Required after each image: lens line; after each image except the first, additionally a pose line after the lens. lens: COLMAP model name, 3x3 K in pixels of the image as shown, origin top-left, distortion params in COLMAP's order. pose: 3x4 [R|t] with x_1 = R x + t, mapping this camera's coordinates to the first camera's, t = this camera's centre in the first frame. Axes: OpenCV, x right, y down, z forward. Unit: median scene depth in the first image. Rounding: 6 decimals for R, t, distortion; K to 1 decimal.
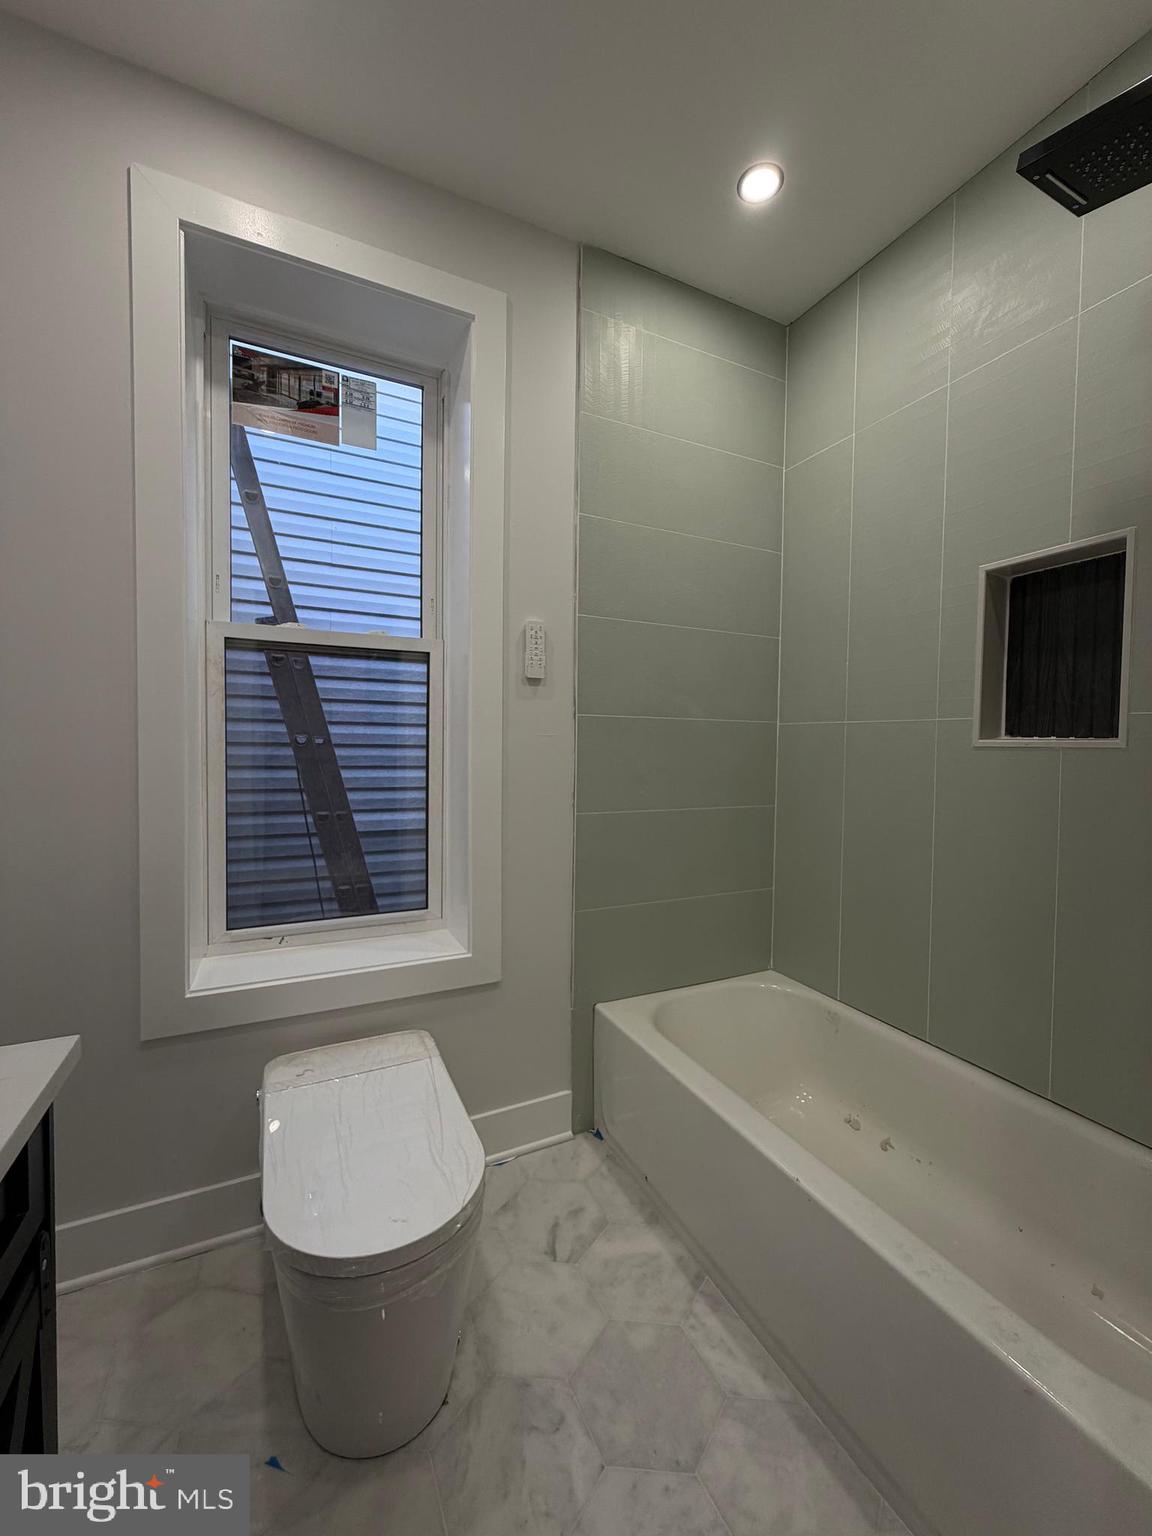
lens RADIAL K [[618.5, 0, 580.3], [0, 618.5, 764.4], [0, 0, 1]] dist [0.003098, 0.000009]
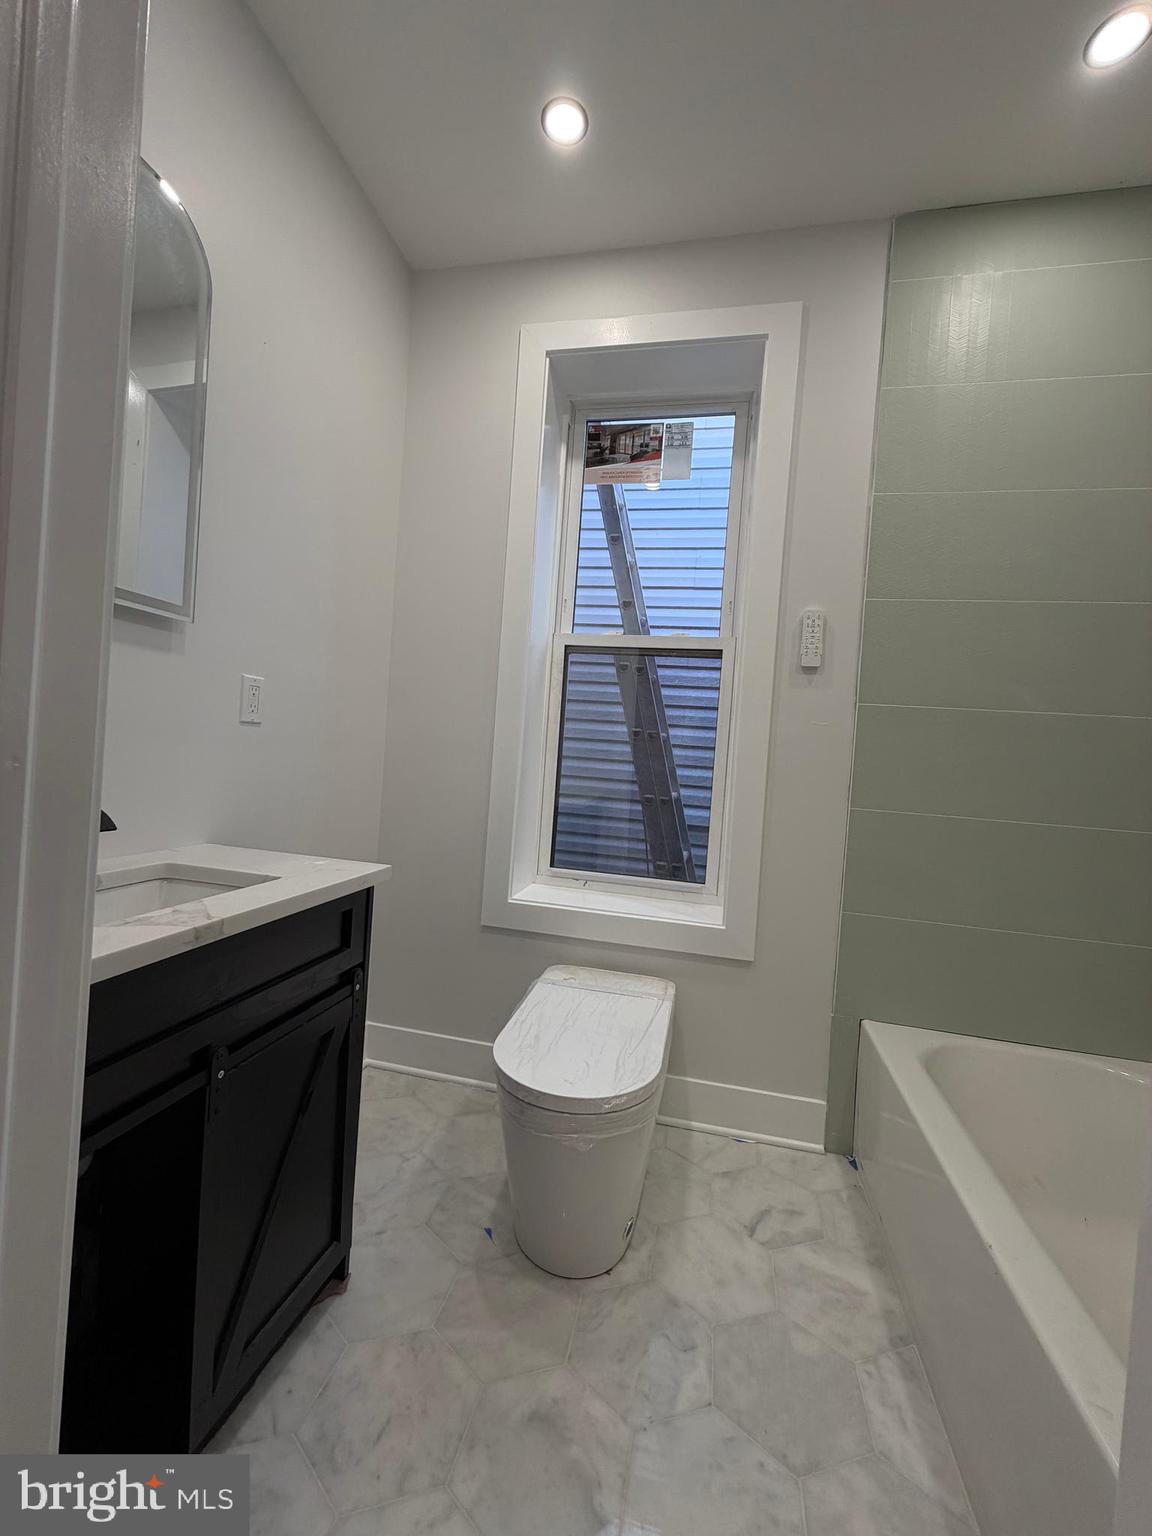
lens RADIAL K [[618.5, 0, 580.3], [0, 618.5, 768.3], [0, 0, 1]] dist [0.003098, 0.000009]
pose [[0.781602, 0.053769, -0.621456, 0.292563], [-0.082347, 0.996453, -0.017353, 0.078963], [0.618319, 0.064738, 0.783257, -0.001694]]
